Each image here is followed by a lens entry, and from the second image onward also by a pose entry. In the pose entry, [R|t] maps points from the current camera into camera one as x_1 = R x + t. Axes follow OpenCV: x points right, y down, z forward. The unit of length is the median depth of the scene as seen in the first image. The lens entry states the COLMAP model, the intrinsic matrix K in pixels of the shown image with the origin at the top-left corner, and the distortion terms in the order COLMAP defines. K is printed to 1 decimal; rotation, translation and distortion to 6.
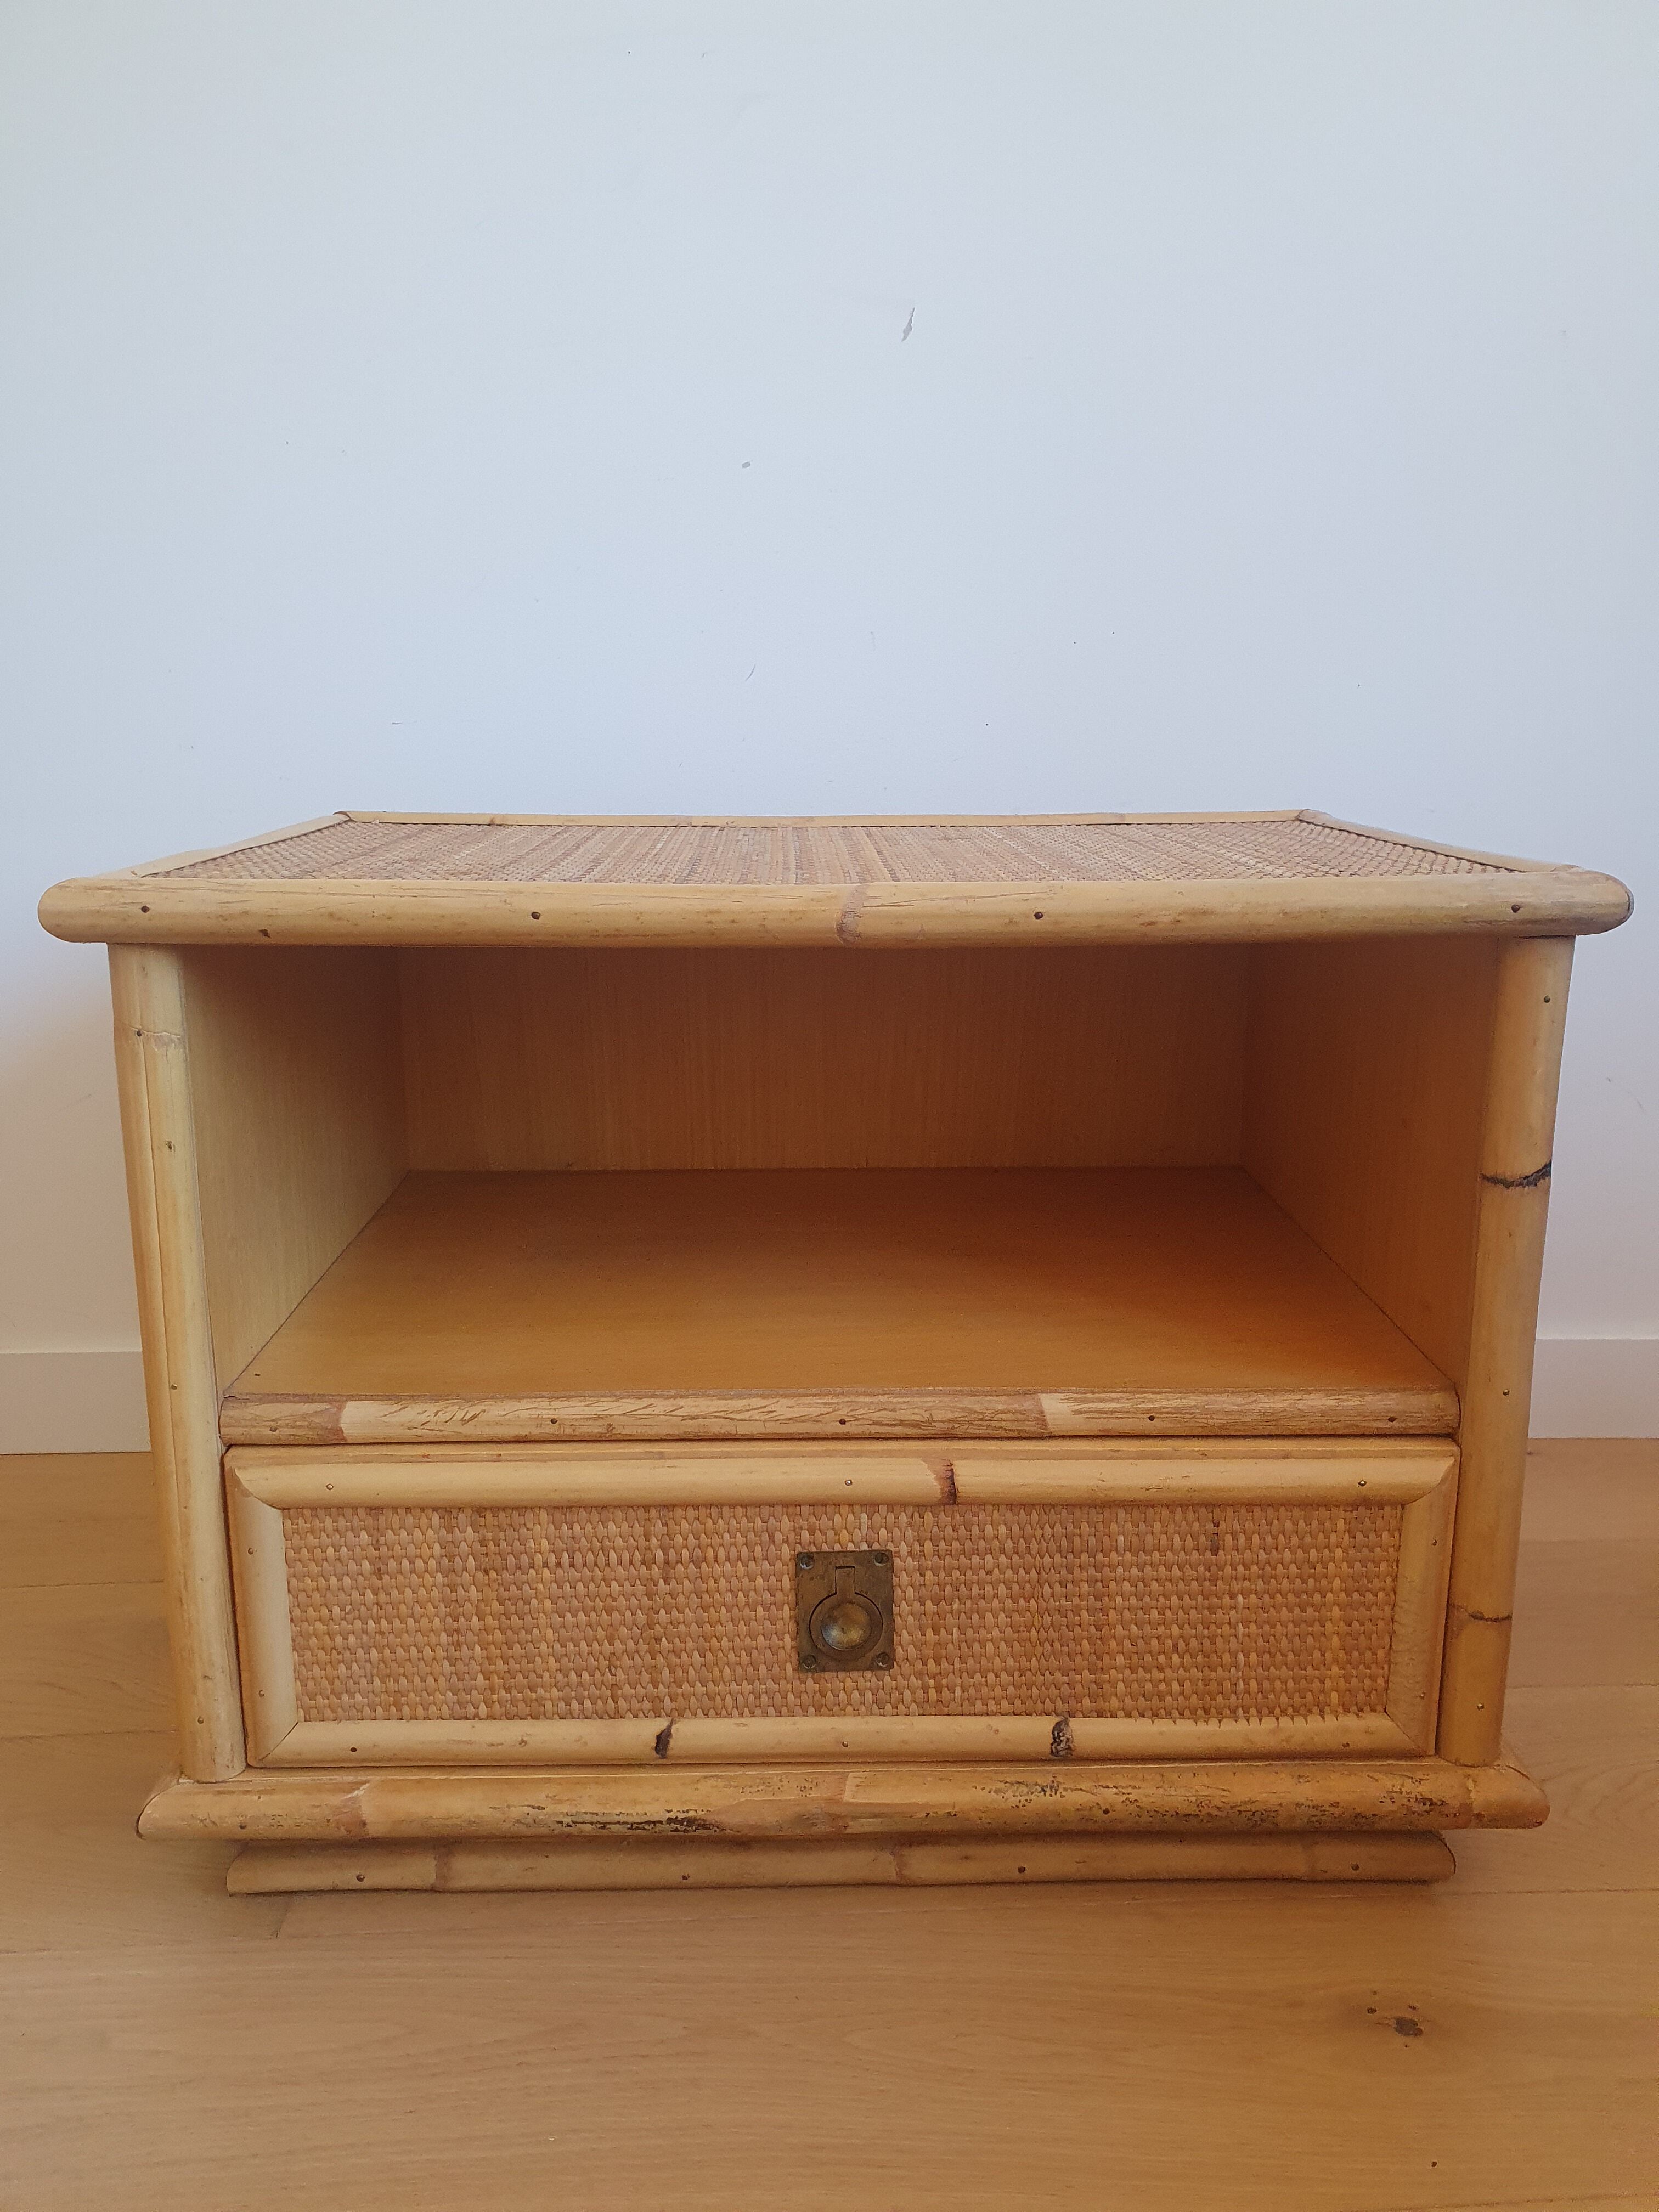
lens RADIAL K [[1828.3, 0, 829.5], [0, 1828.3, 1106.0], [0, 0, 1]] dist [-0.002567, -0.003346]
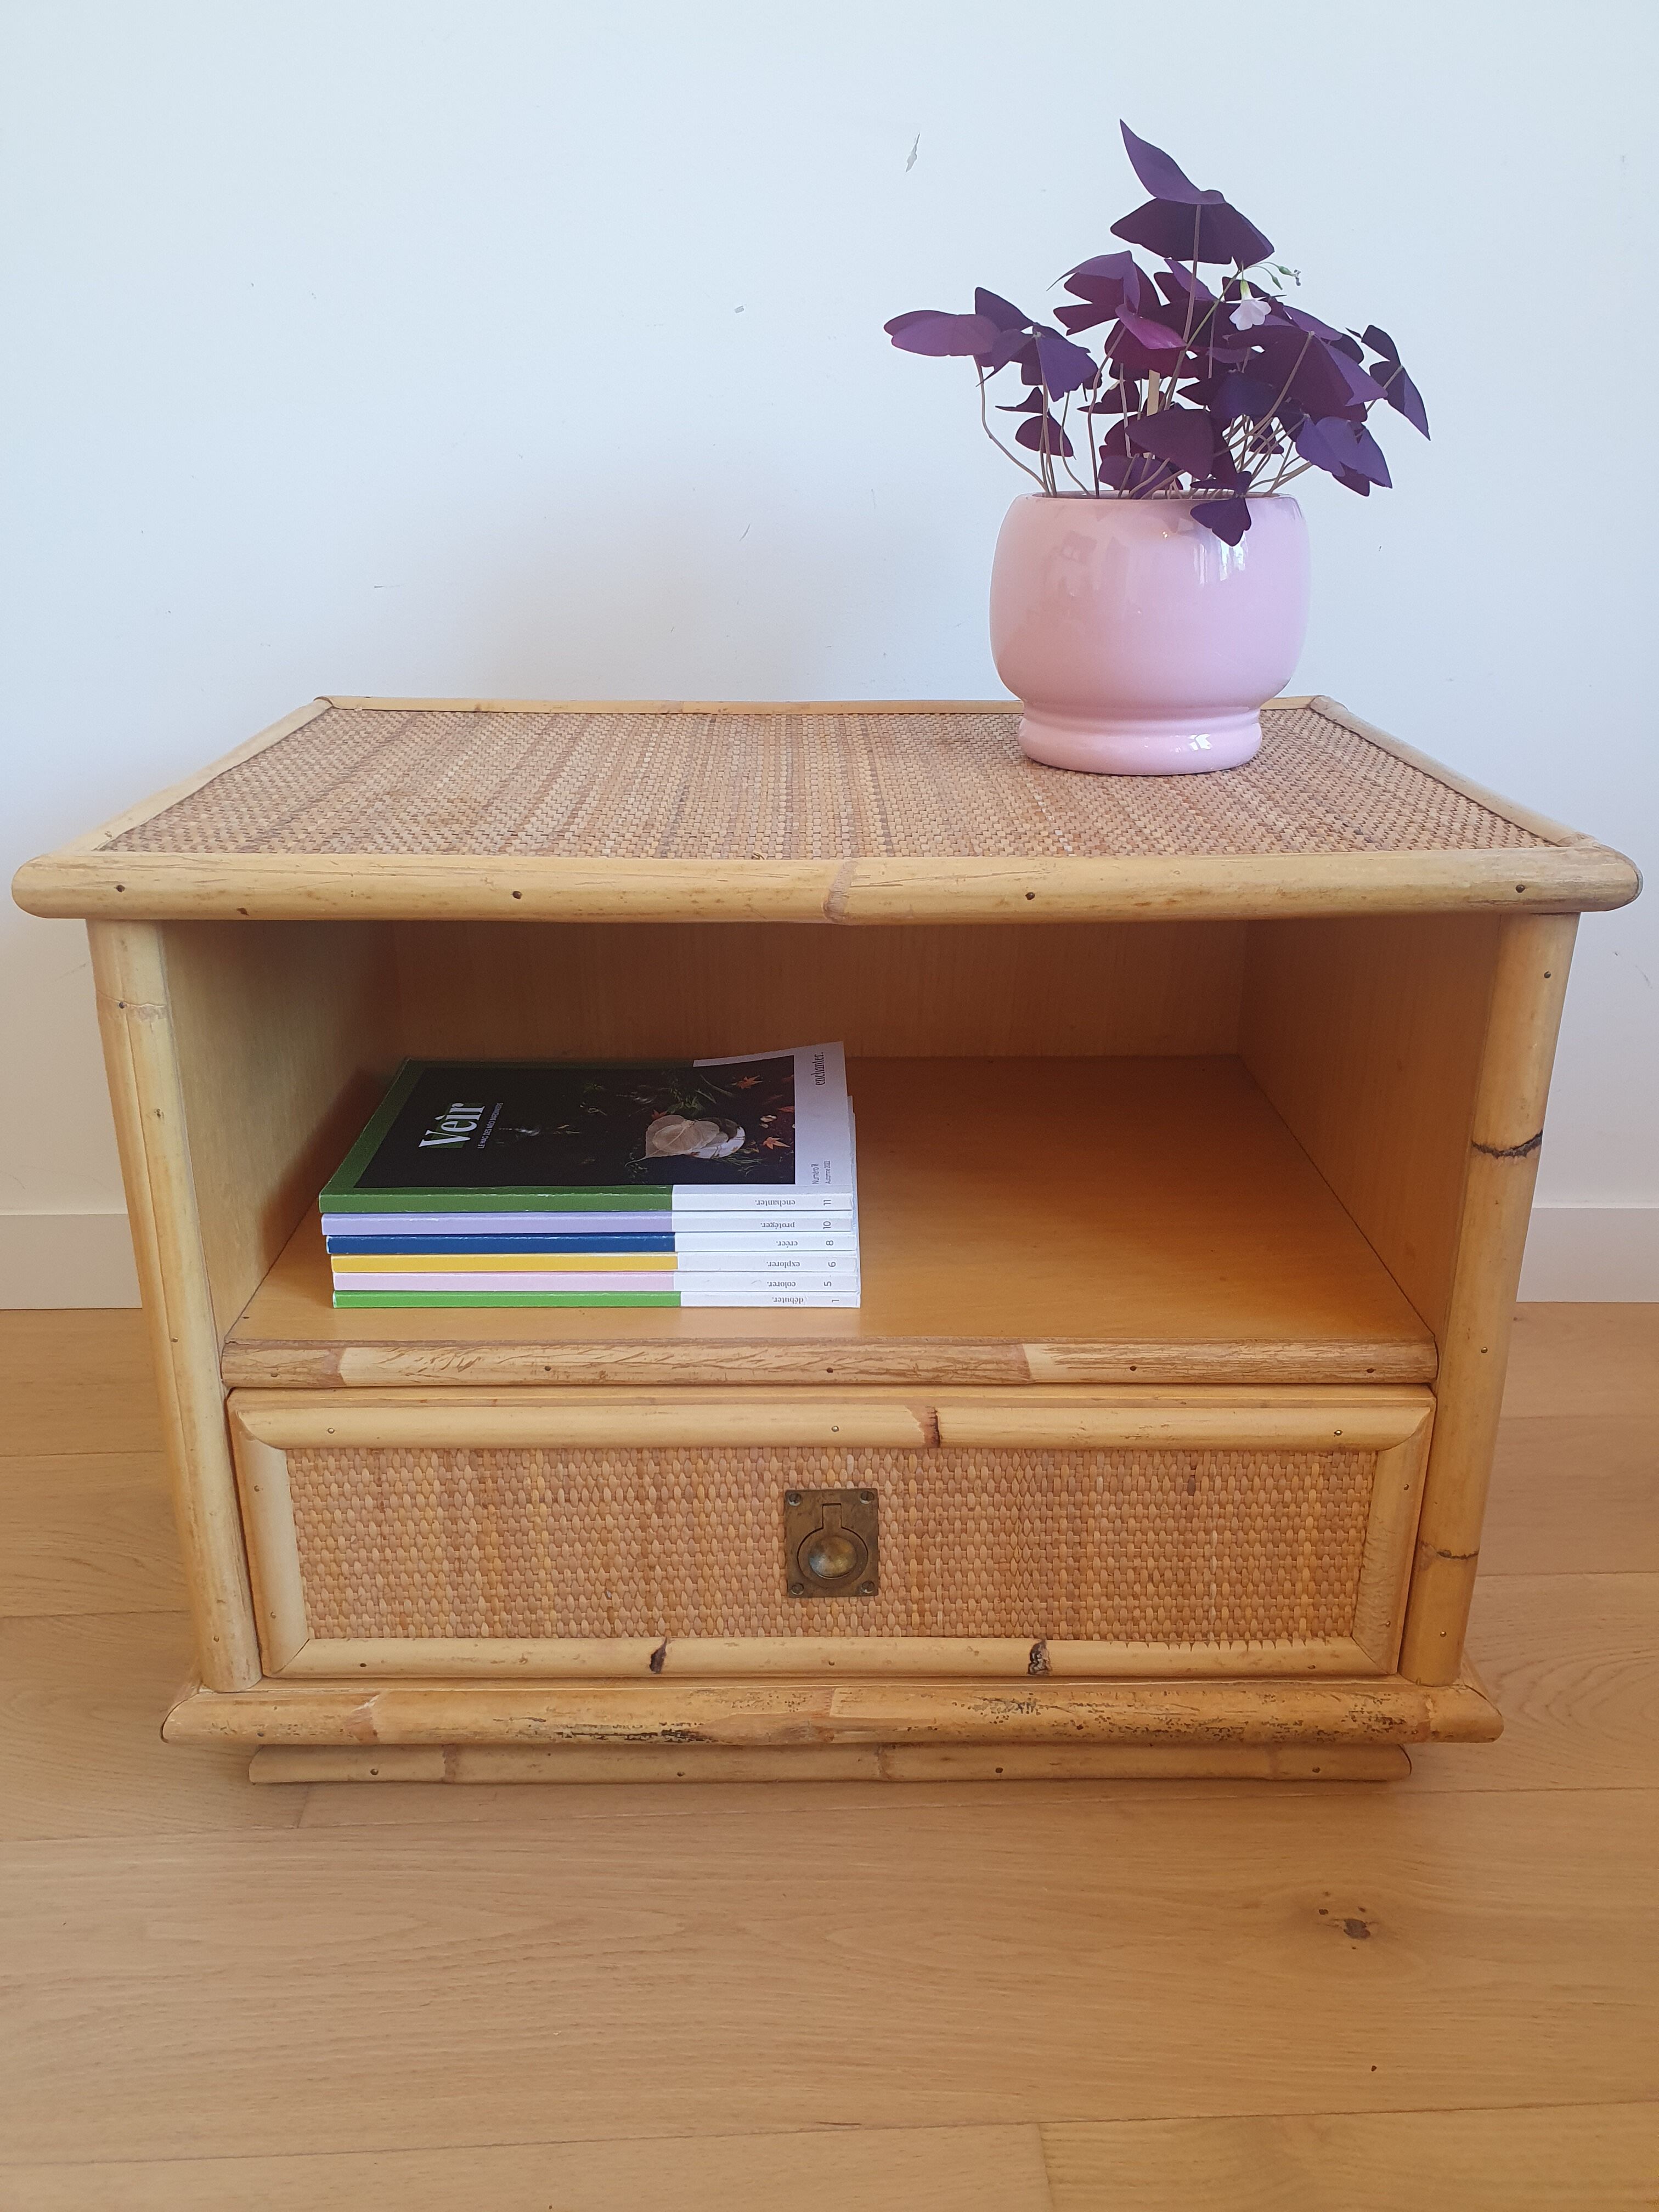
lens RADIAL K [[1818.6, 0, 818.2], [0, 1818.6, 1109.4], [0, 0, 1]] dist [0.033416, -0.114873]
pose [[0.999919, 0.005512, -0.011435, 0.011261], [-0.003774, 0.989163, 0.146773, -0.118760], [0.012120, -0.146718, 0.989104, 0.014513]]
